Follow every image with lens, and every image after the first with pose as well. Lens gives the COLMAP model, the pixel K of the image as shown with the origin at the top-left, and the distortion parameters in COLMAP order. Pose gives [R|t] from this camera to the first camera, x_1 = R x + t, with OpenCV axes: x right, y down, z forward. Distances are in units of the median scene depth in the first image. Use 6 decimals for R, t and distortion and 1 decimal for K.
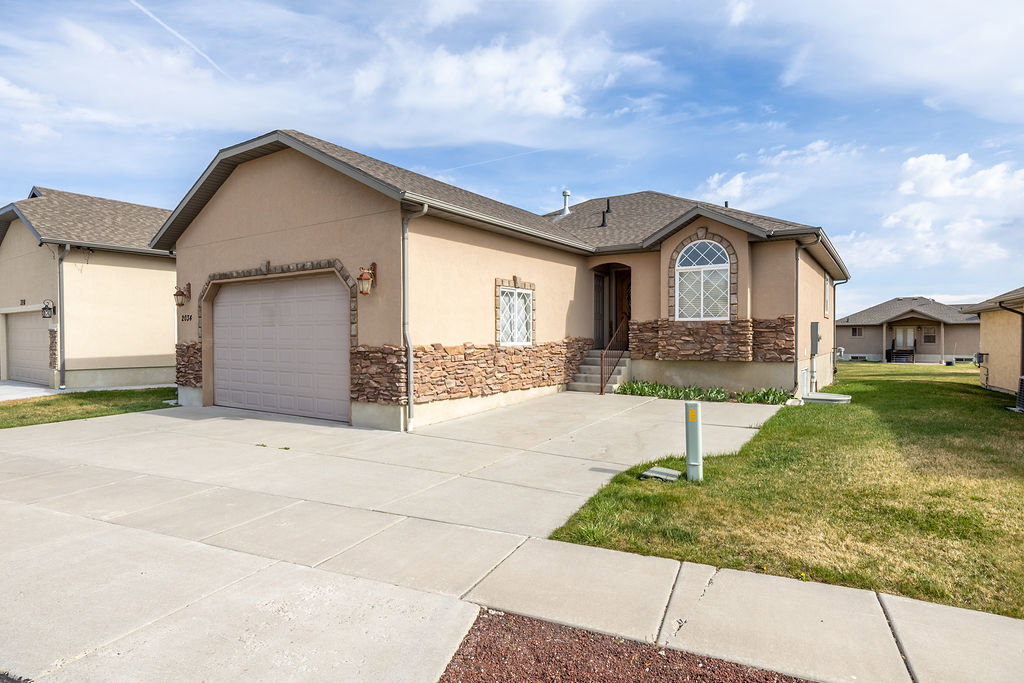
lens RADIAL K [[587.5, 0, 502.6], [0, 587.5, 344.4], [0, 0, 1]] dist [-0.004967, -0.000240]
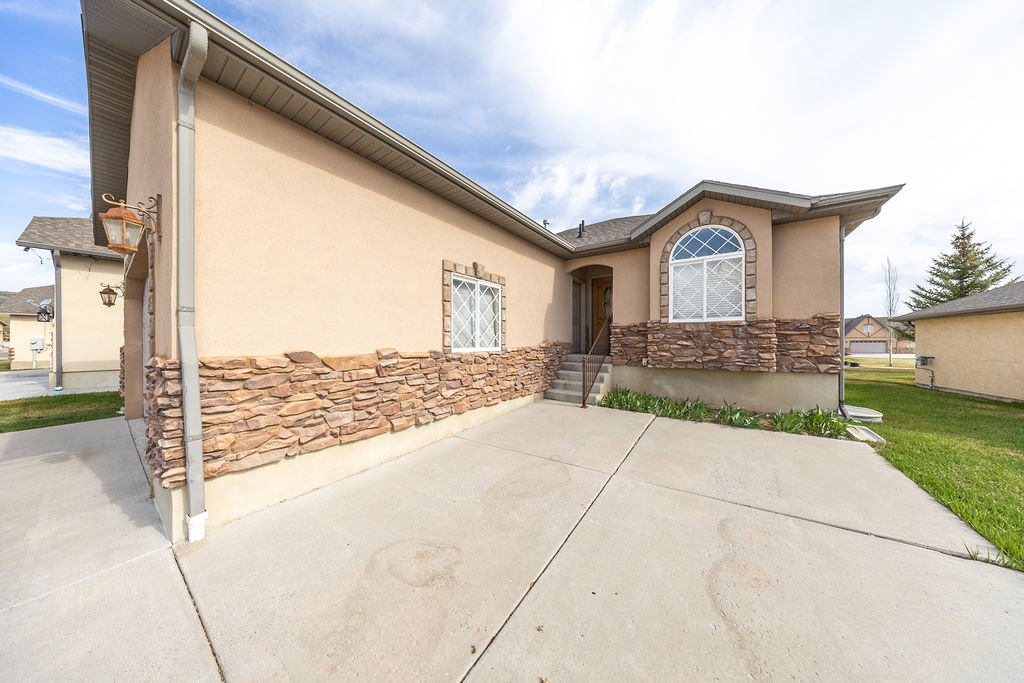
lens RADIAL K [[317.2, 0, 503.3], [0, 317.2, 342.5], [0, 0, 1]] dist [-0.005878, 0.000092]
pose [[0.999334, 0.001695, -0.036444, 0.069421], [-0.002063, 0.999947, -0.010065, -0.005923], [0.036425, 0.010134, 0.999285, 0.549349]]
